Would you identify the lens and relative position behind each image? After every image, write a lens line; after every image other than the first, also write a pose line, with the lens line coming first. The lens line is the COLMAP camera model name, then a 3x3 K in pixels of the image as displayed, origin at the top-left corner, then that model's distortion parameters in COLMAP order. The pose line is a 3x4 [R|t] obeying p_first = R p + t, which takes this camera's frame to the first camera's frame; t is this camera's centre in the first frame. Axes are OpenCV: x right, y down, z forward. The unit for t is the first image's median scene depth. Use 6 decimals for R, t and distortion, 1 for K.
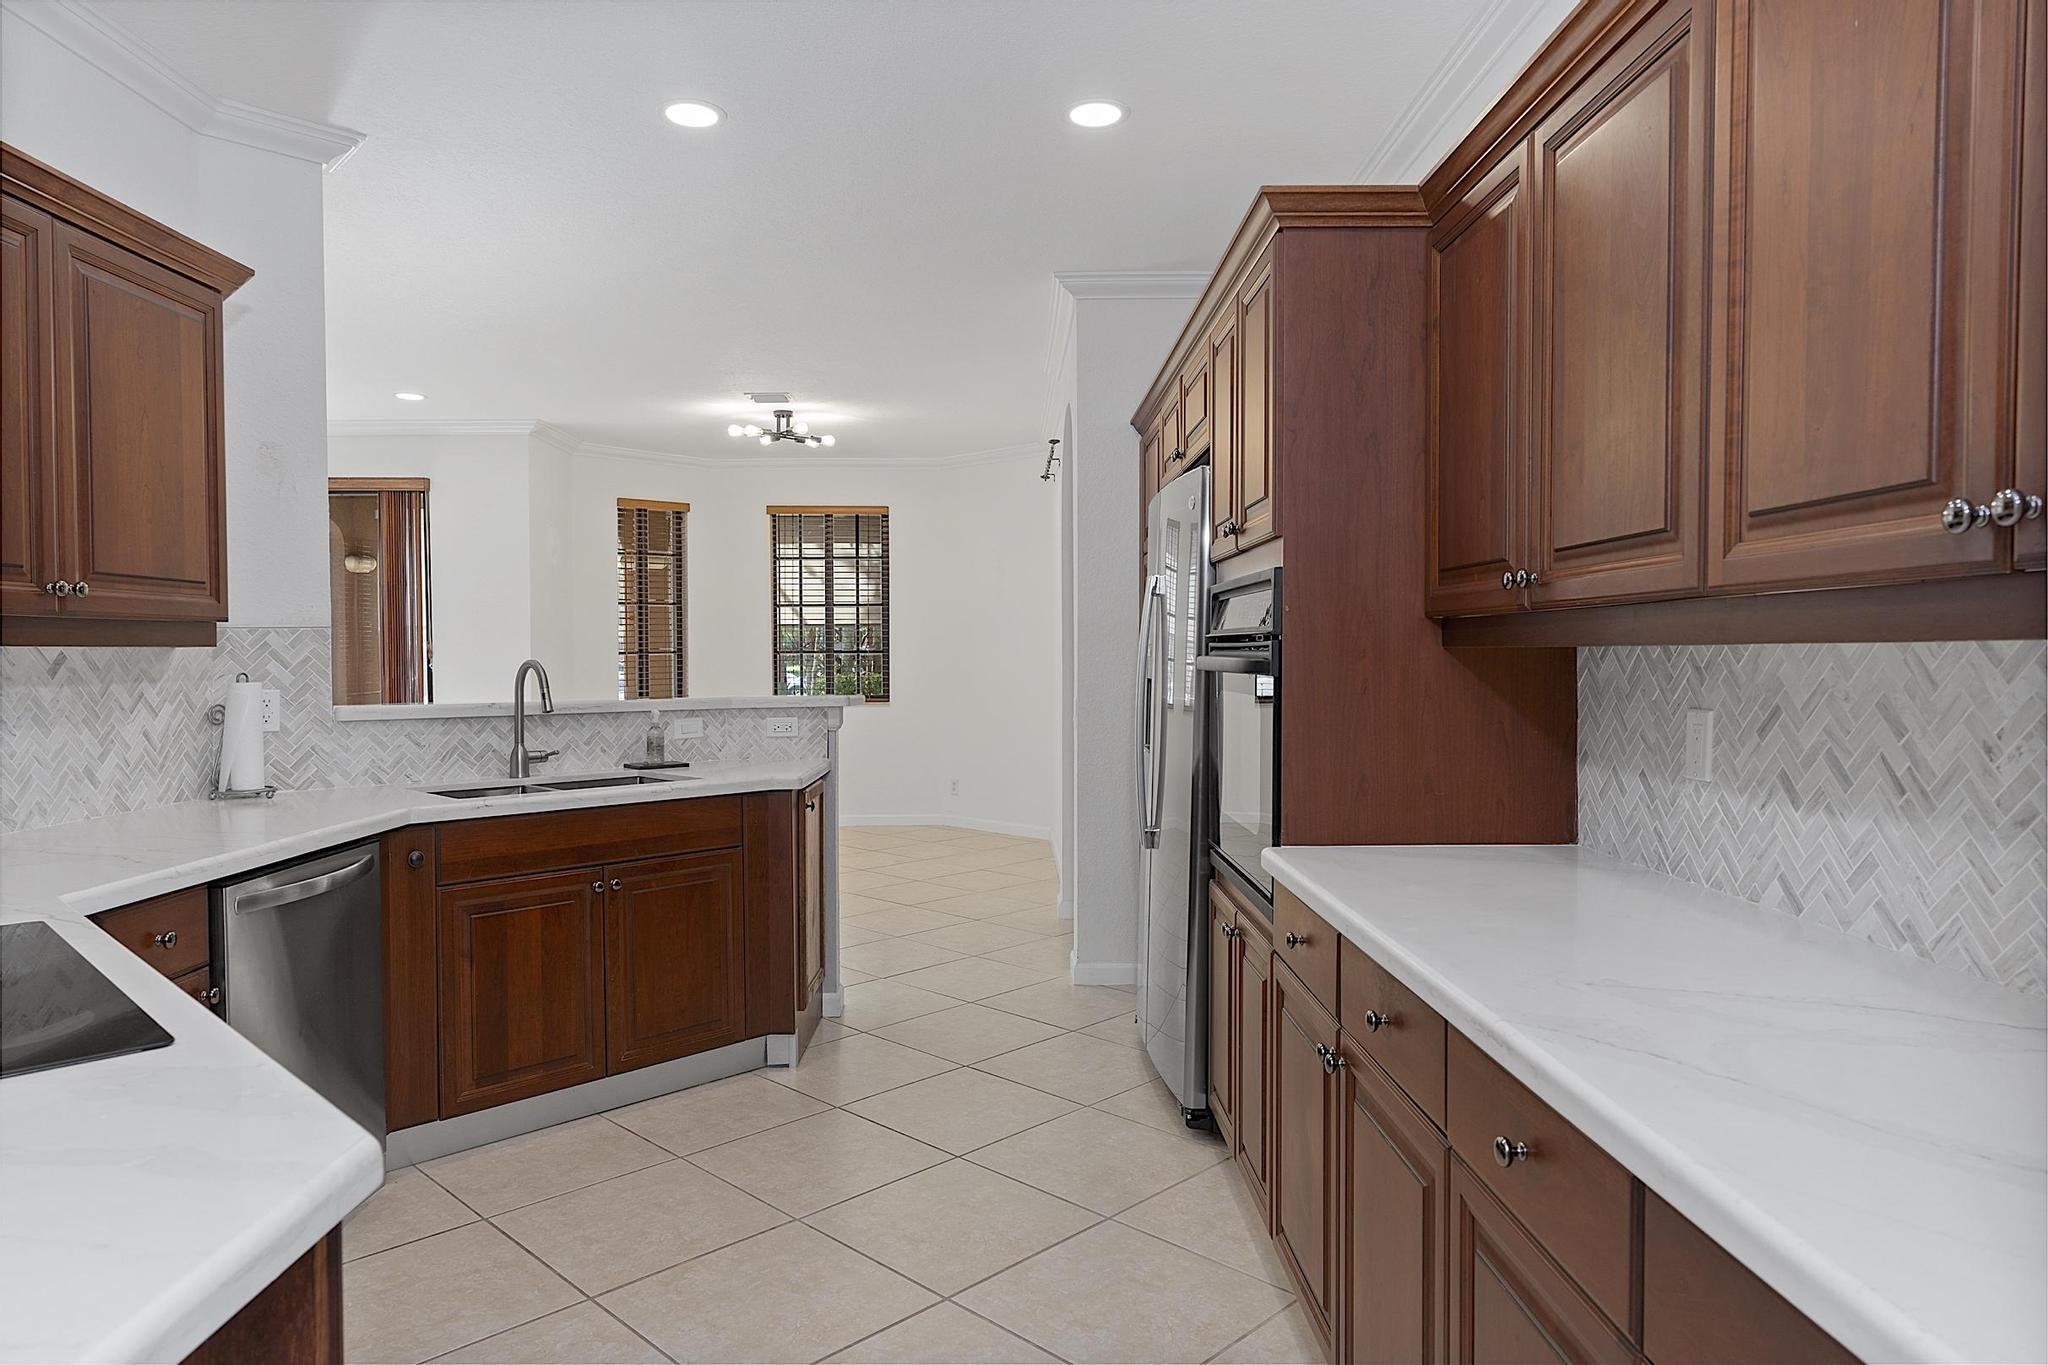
lens RADIAL K [[1307.2, 0, 1011.7], [0, 1307.2, 692.5], [0, 0, 1]] dist [-0.000967, 0.002346]
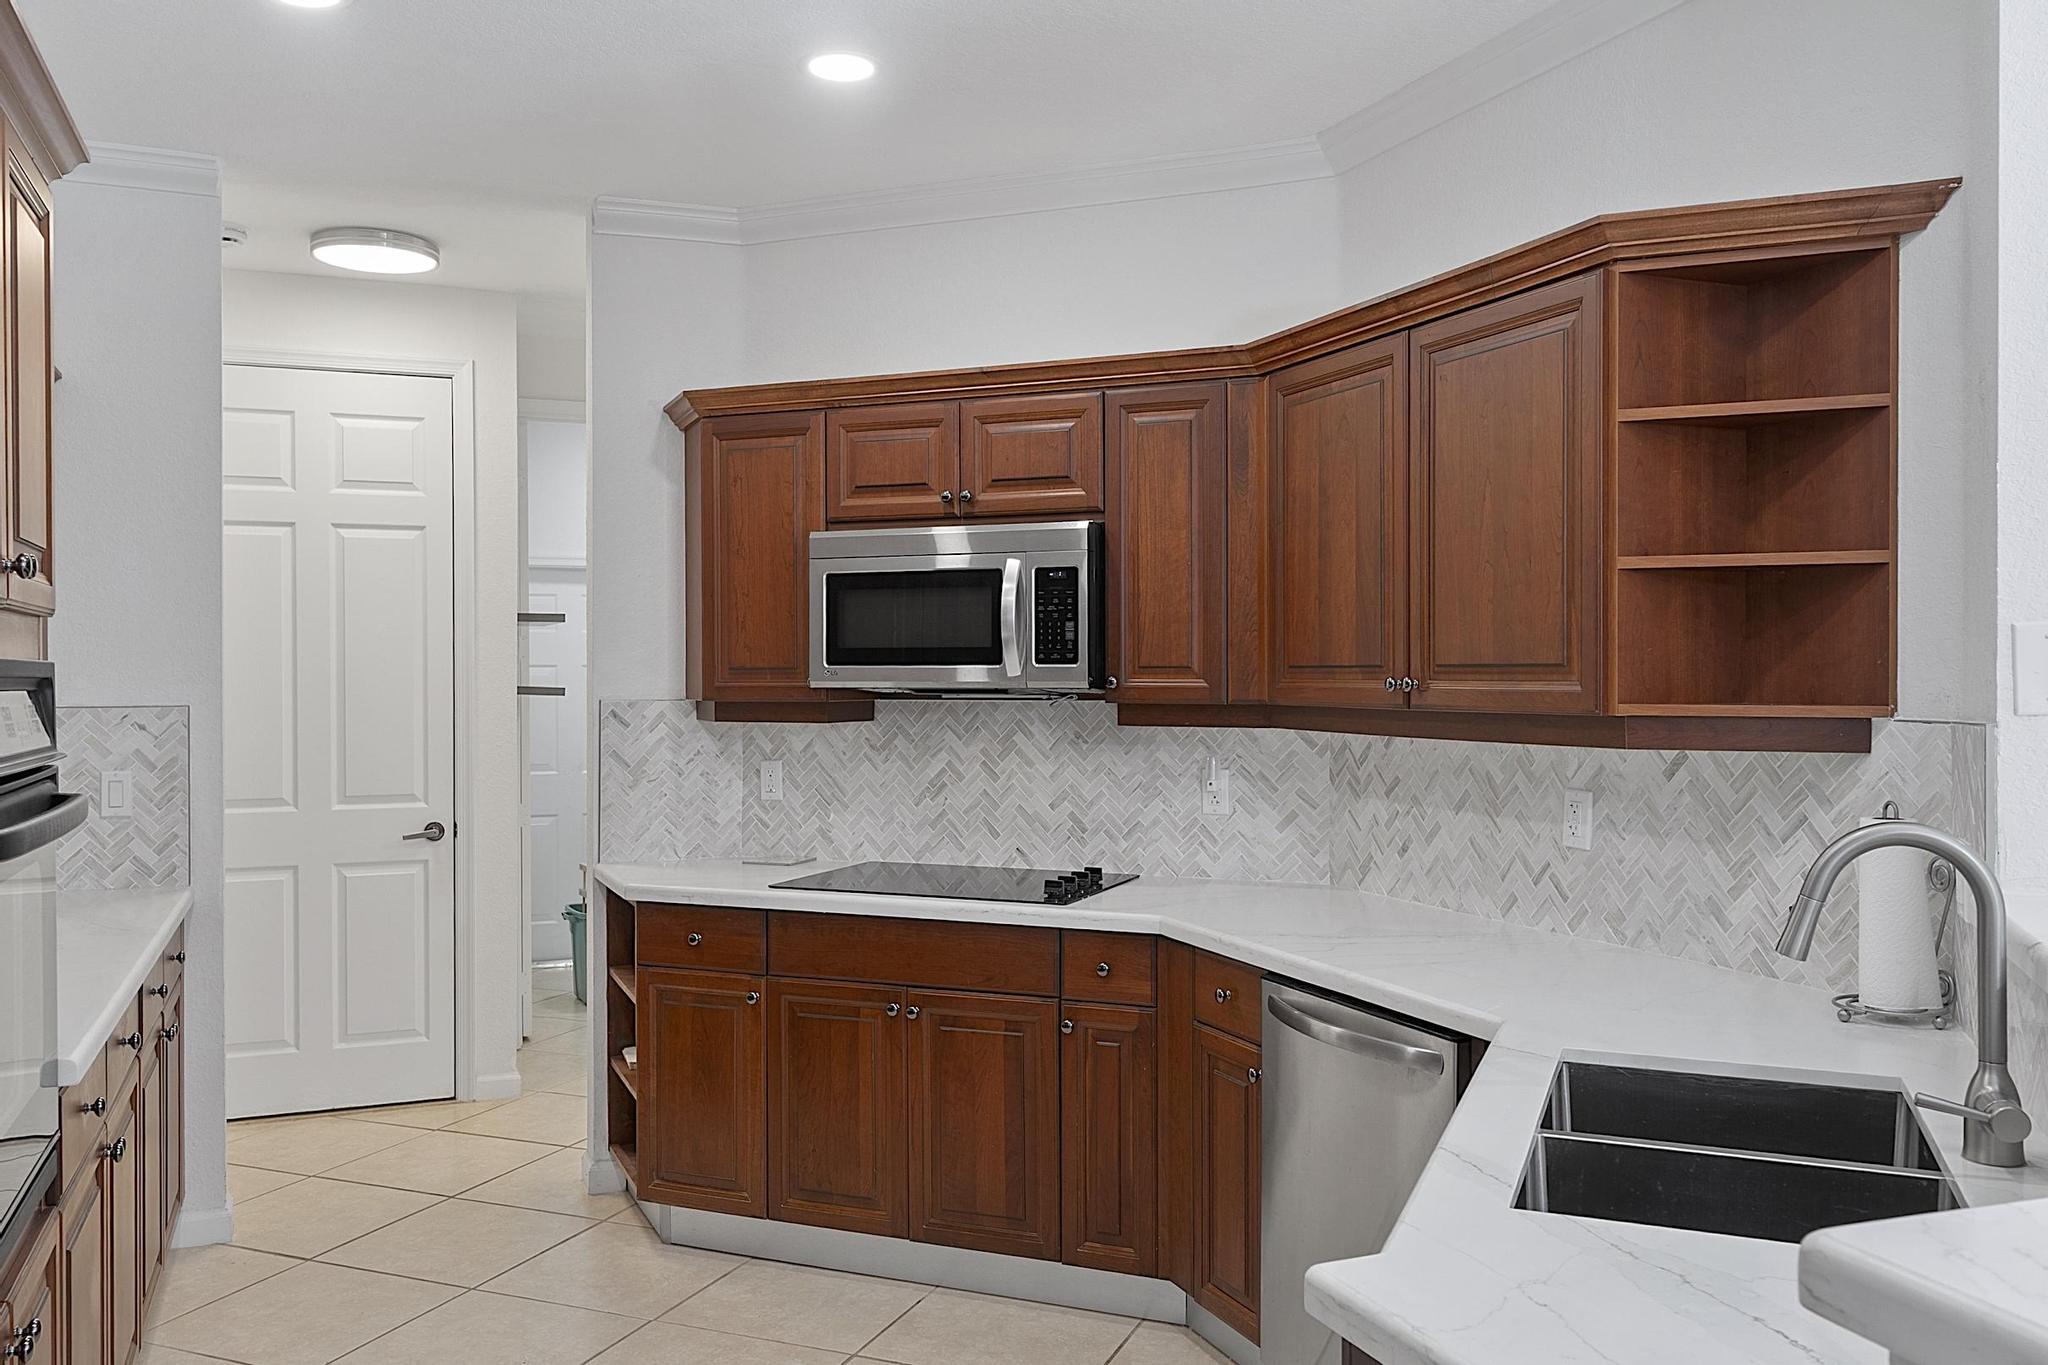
lens RADIAL K [[1592.7, 0, 989.5], [0, 1592.7, 684.5], [0, 0, 1]] dist [0.007329, -0.019960]
pose [[-0.929335, 0.007107, -0.369170, 0.038806], [-0.006602, 0.999335, 0.035858, -0.089974], [0.369179, 0.035761, -0.928670, 1.514408]]
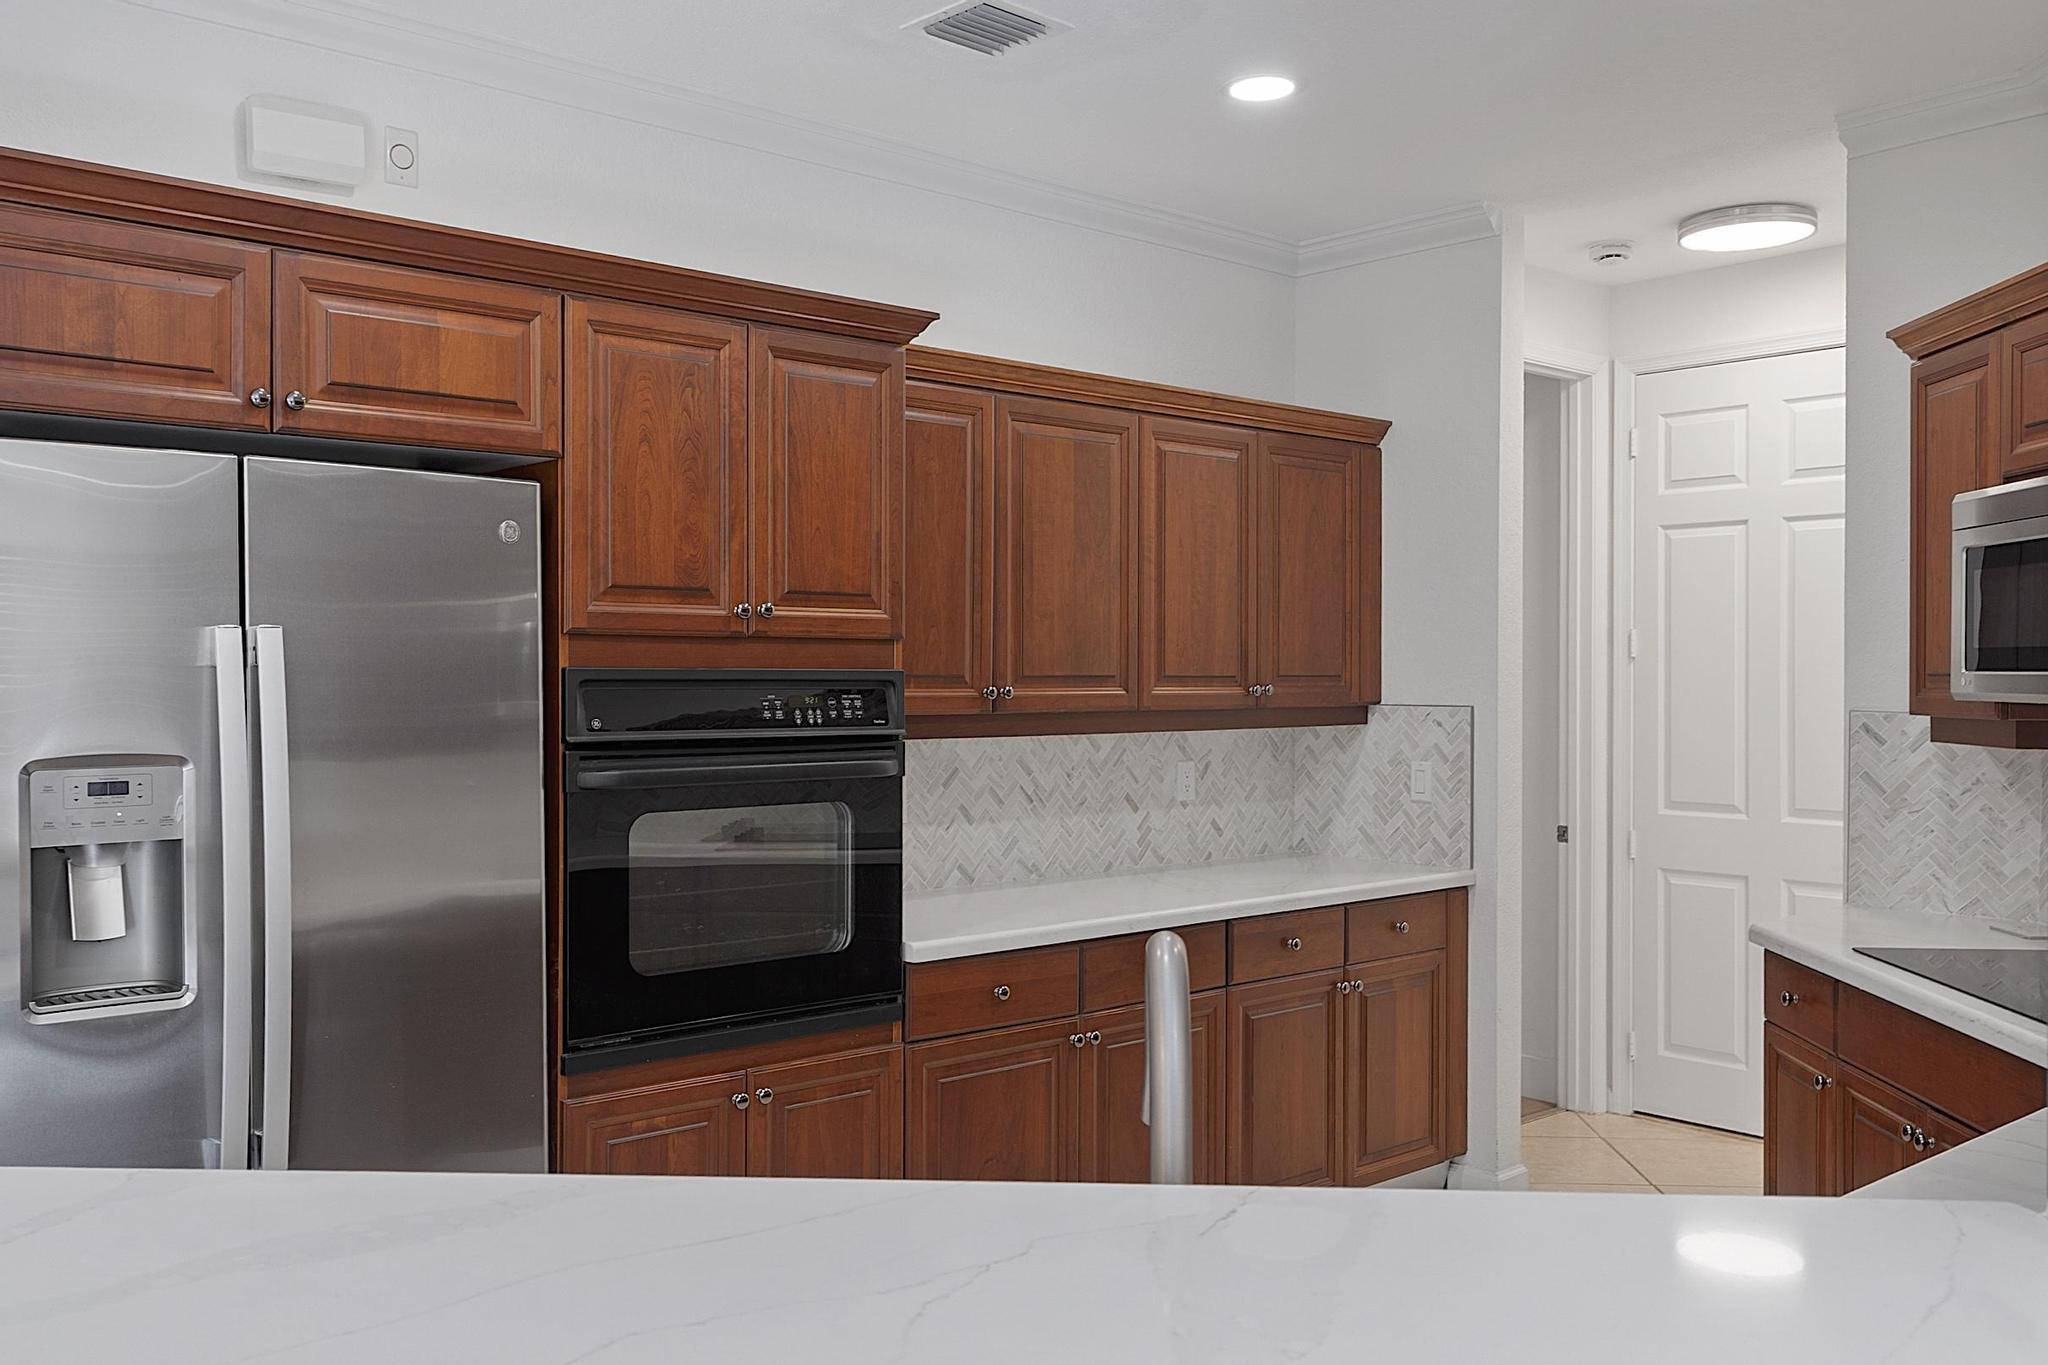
lens RADIAL K [[1720.2, 0, 1023.3], [0, 1720.2, 681.2], [0, 0, 1]] dist [-0.001314, 0.007708]
pose [[-0.667422, -0.004102, 0.744668, -0.664954], [0.021225, 0.999474, 0.024528, -0.090311], [-0.744377, 0.032176, -0.666984, 1.403042]]
